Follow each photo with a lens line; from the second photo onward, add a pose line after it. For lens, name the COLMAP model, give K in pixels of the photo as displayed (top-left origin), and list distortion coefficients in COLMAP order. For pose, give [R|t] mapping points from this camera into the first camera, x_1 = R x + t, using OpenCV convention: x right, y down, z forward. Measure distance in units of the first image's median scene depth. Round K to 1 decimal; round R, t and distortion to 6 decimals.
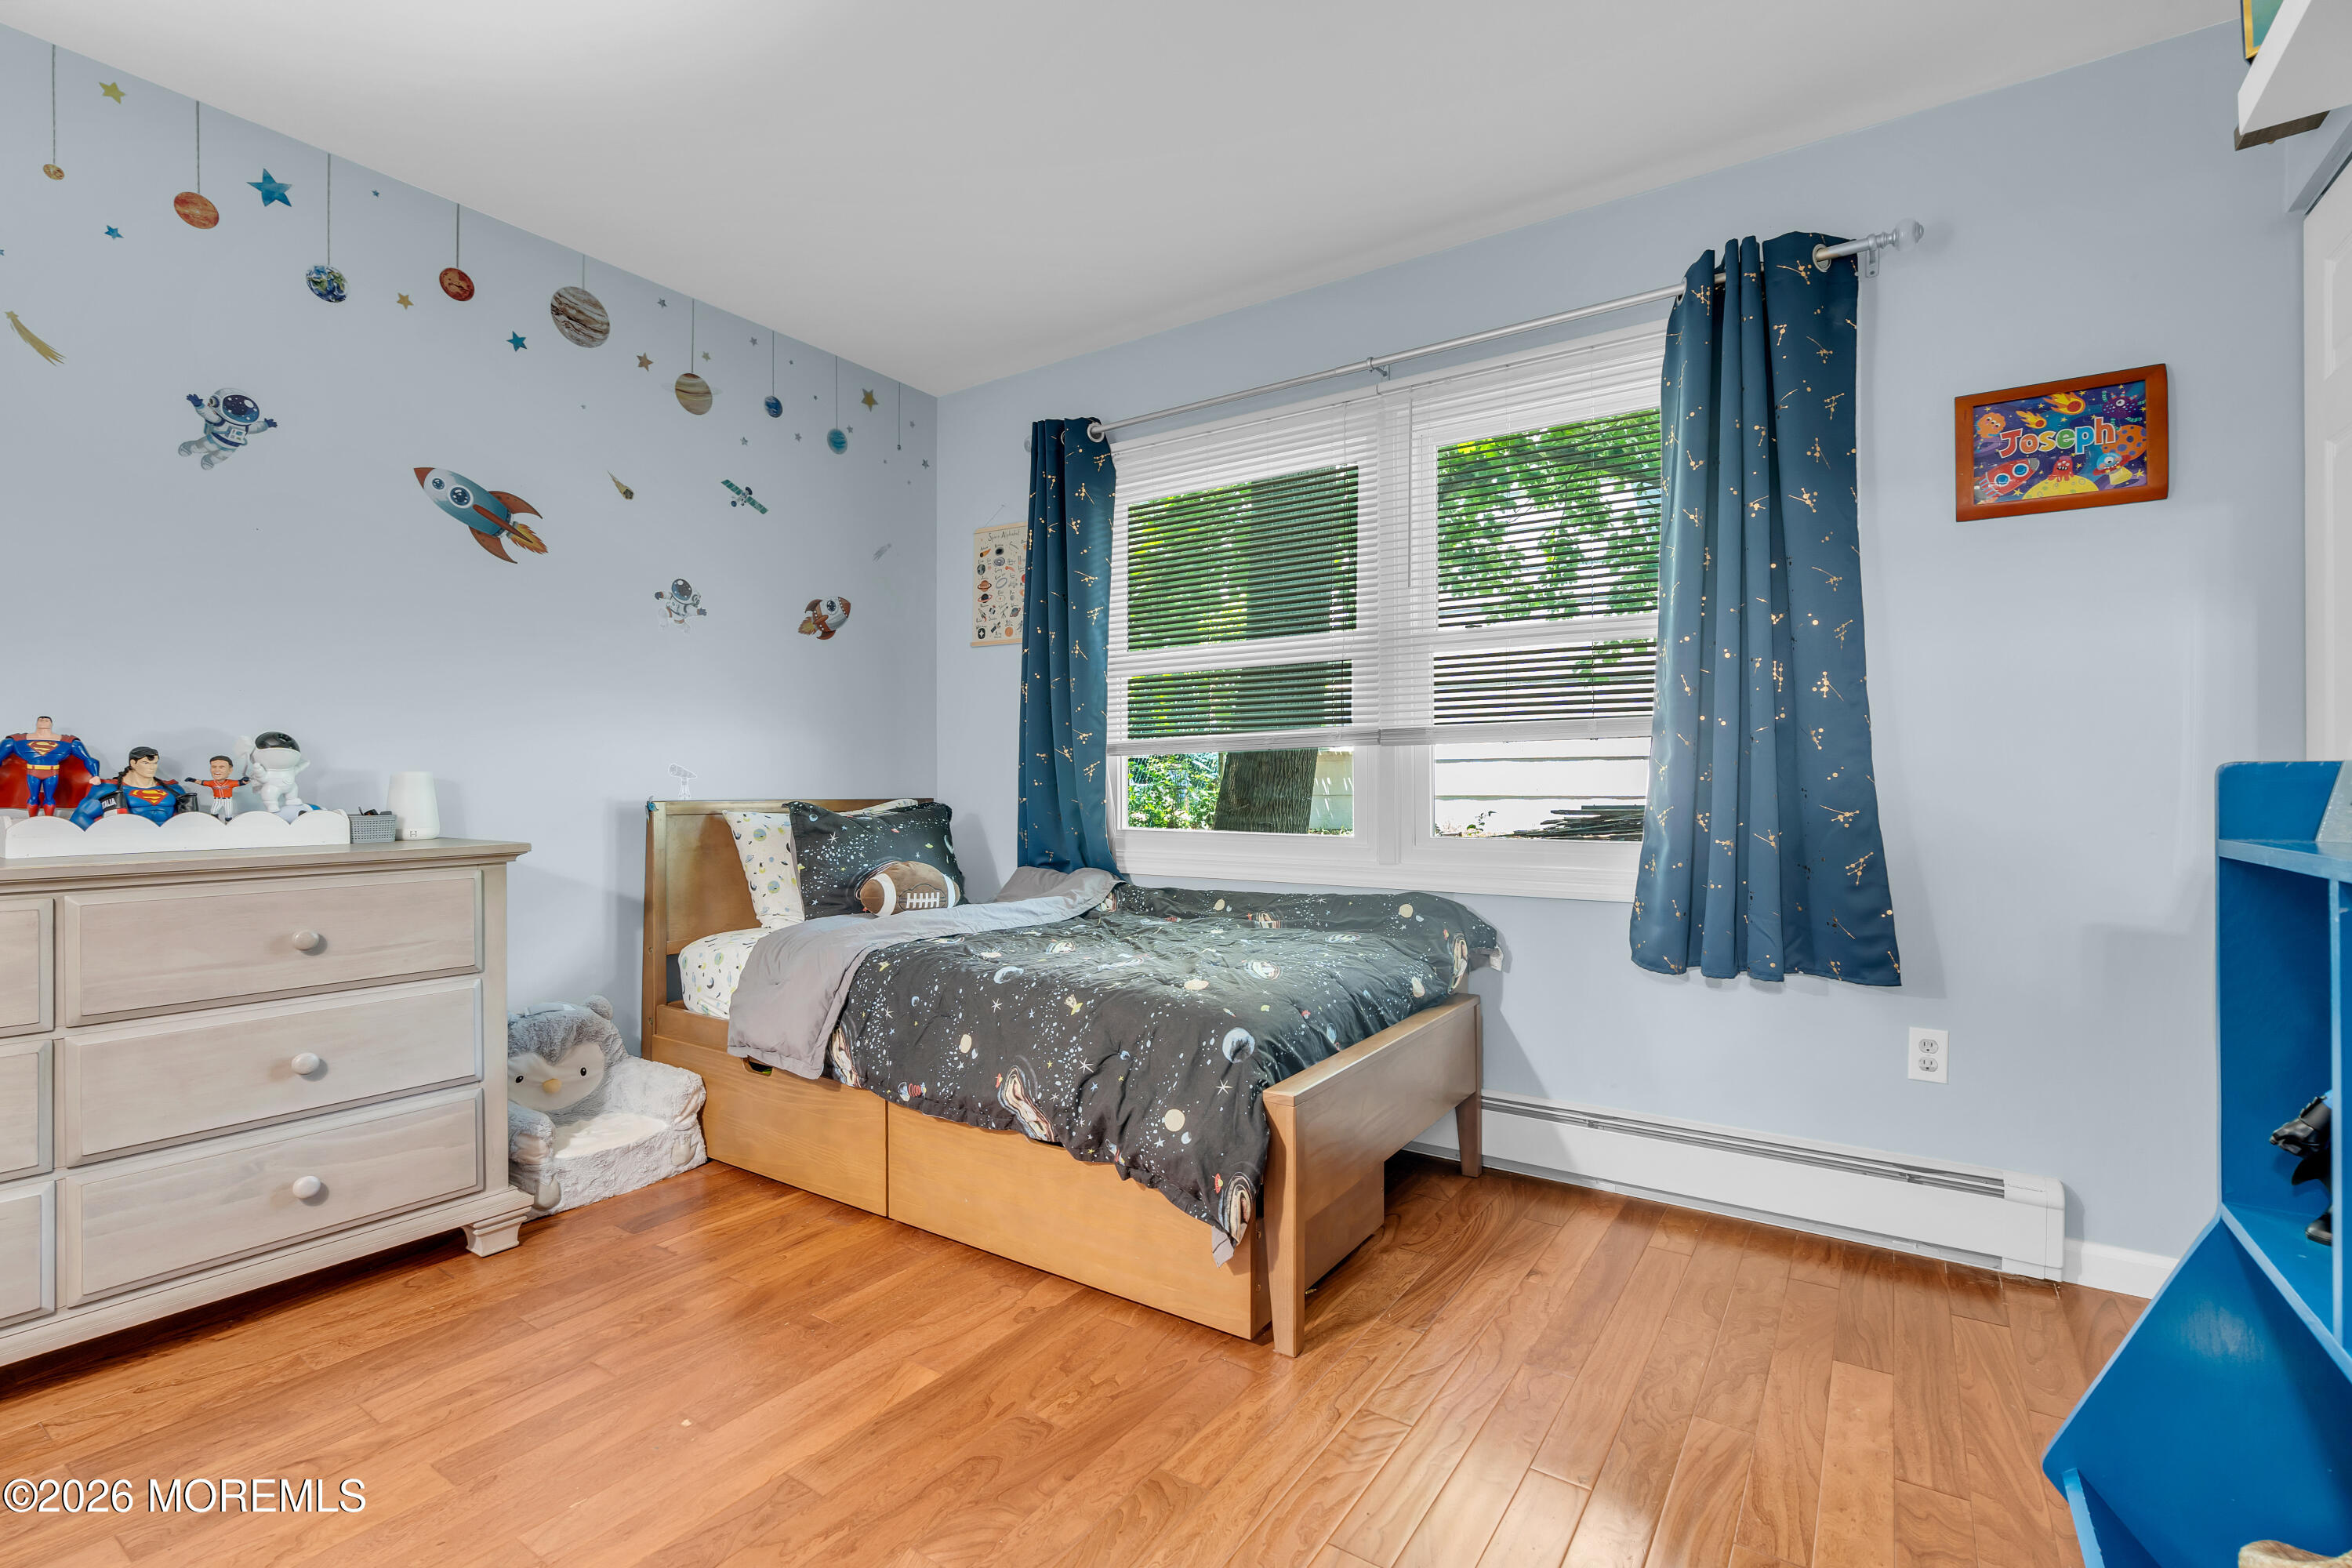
lens RADIAL K [[1064.1, 0, 1182.5], [0, 1064.1, 779.5], [0, 0, 1]] dist [-0.012194, 0.003912]
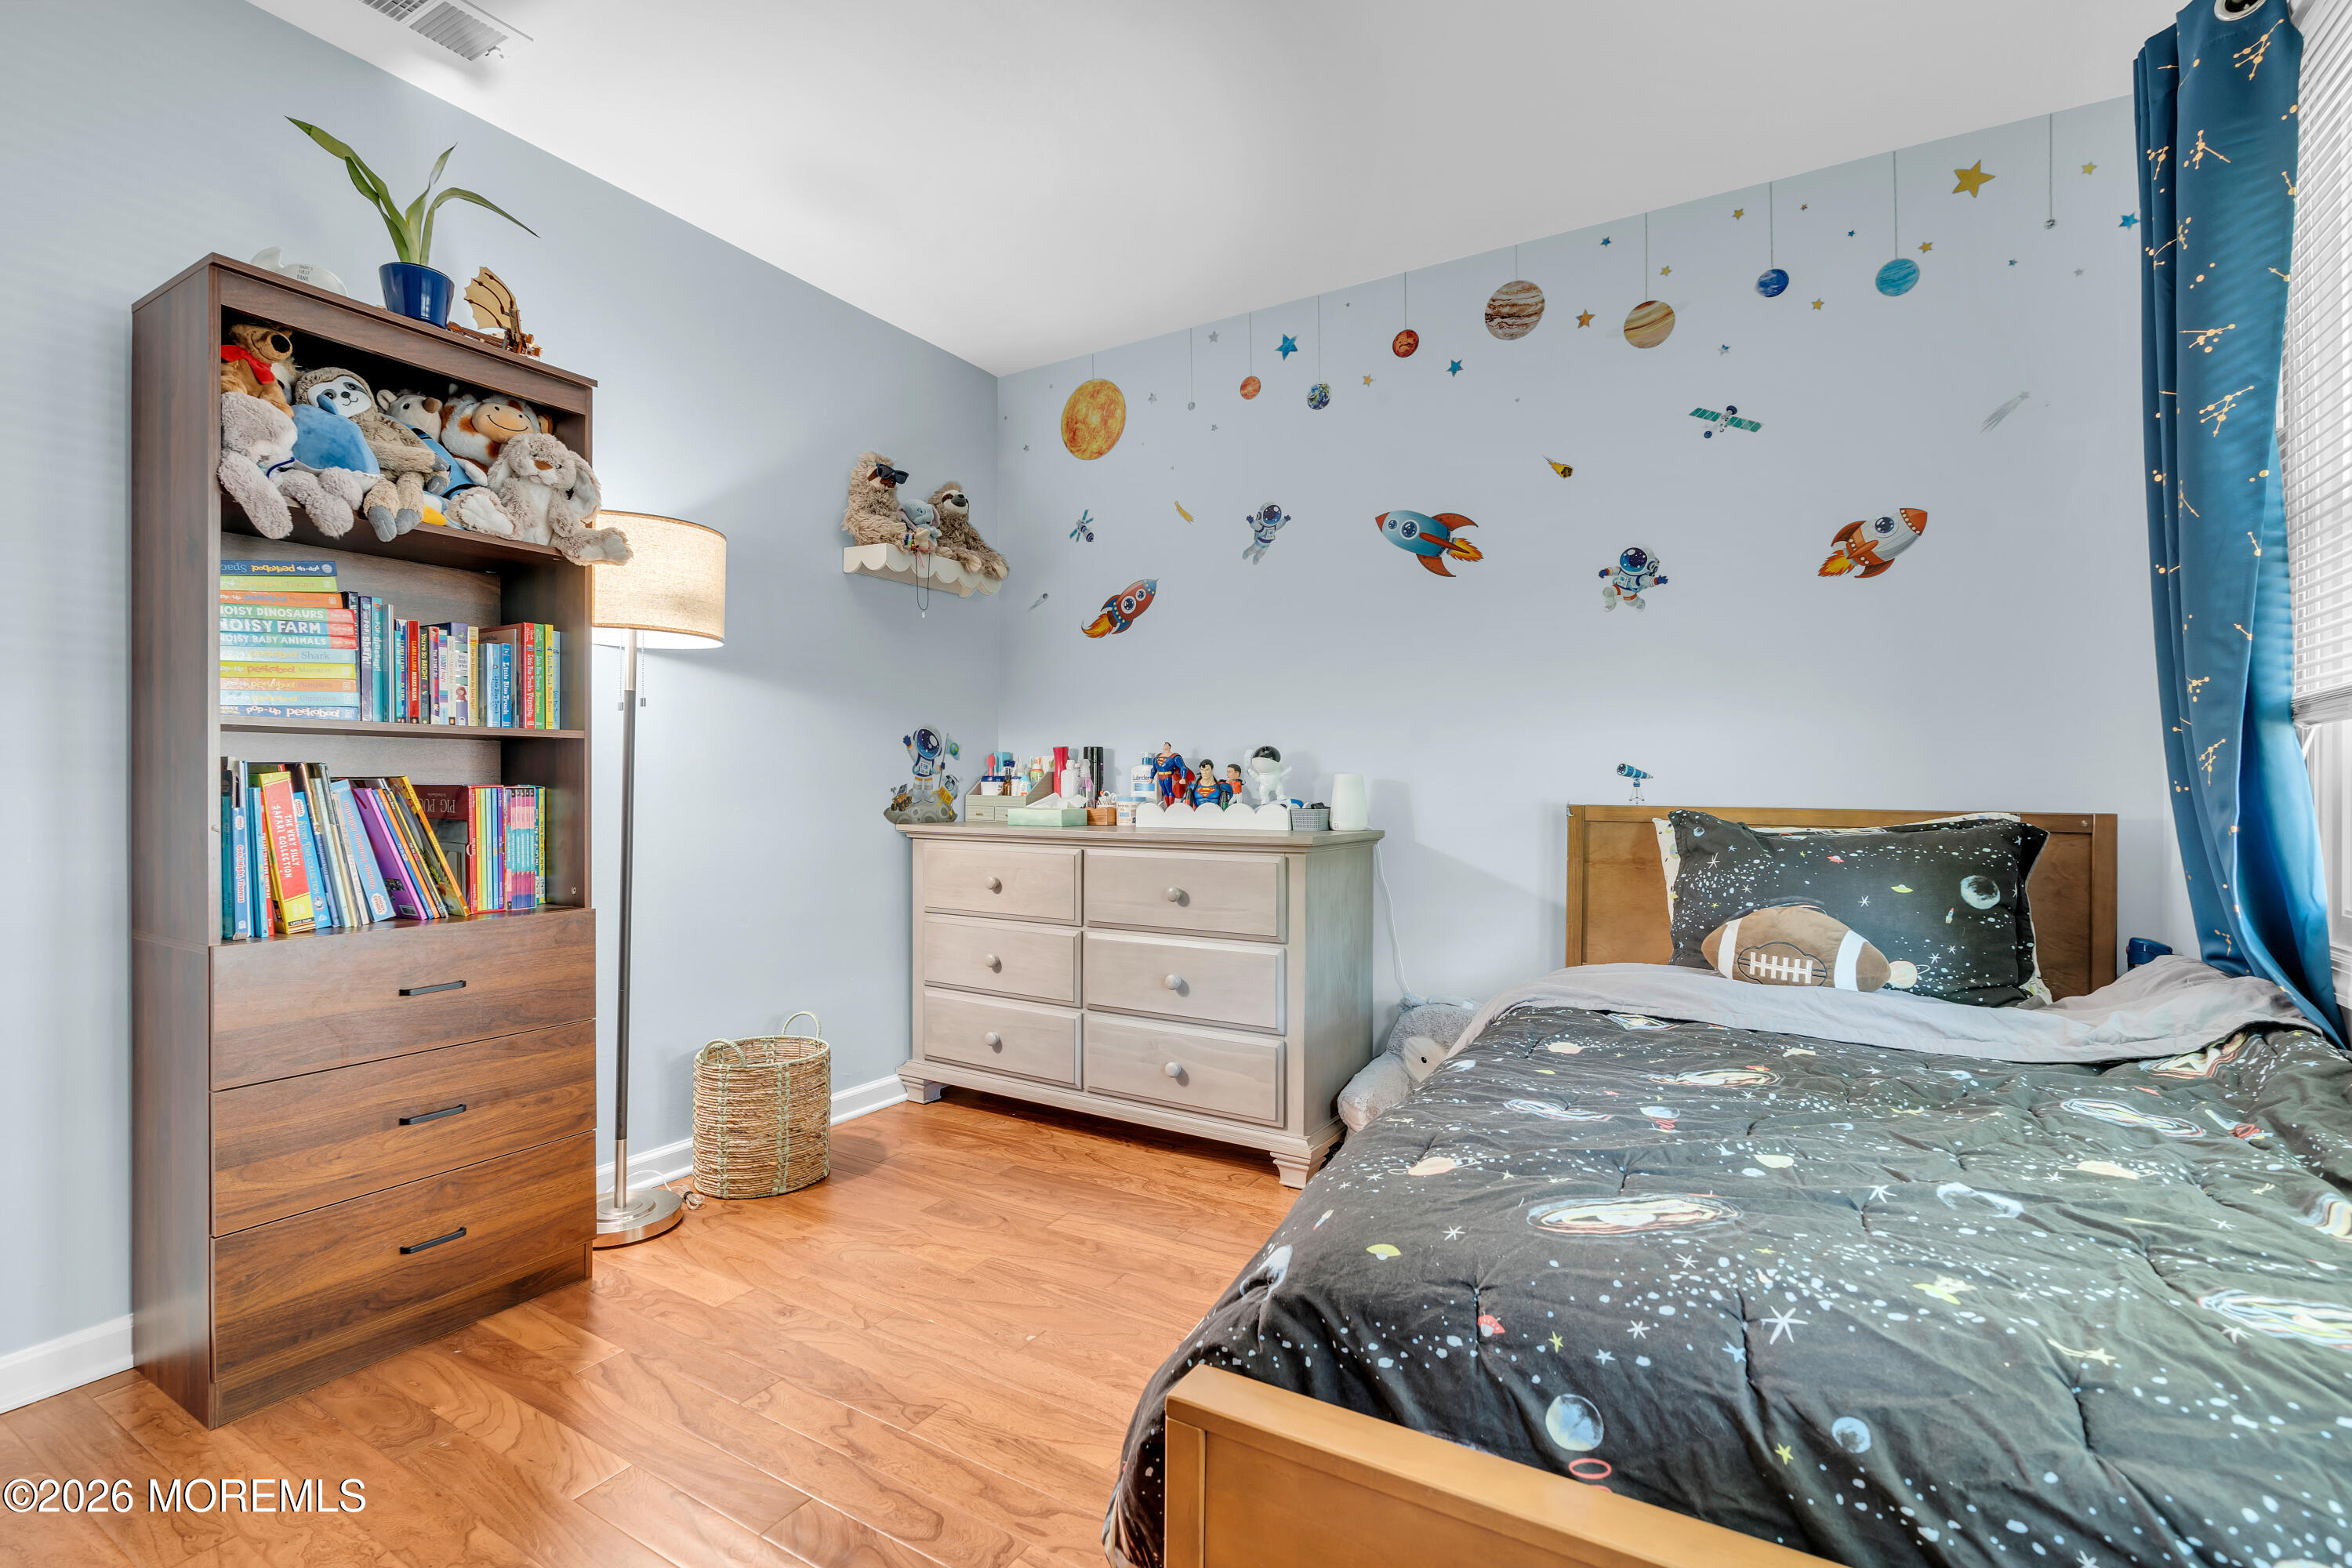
lens RADIAL K [[1064.1, 0, 1181.7], [0, 1064.1, 786.0], [0, 0, 1]] dist [-0.012194, 0.003912]
pose [[0.052015, 0.003673, -0.998640, 0.423394], [-0.000972, 0.999993, 0.003627, 0.001822], [0.998646, 0.000782, 0.052018, 0.677334]]
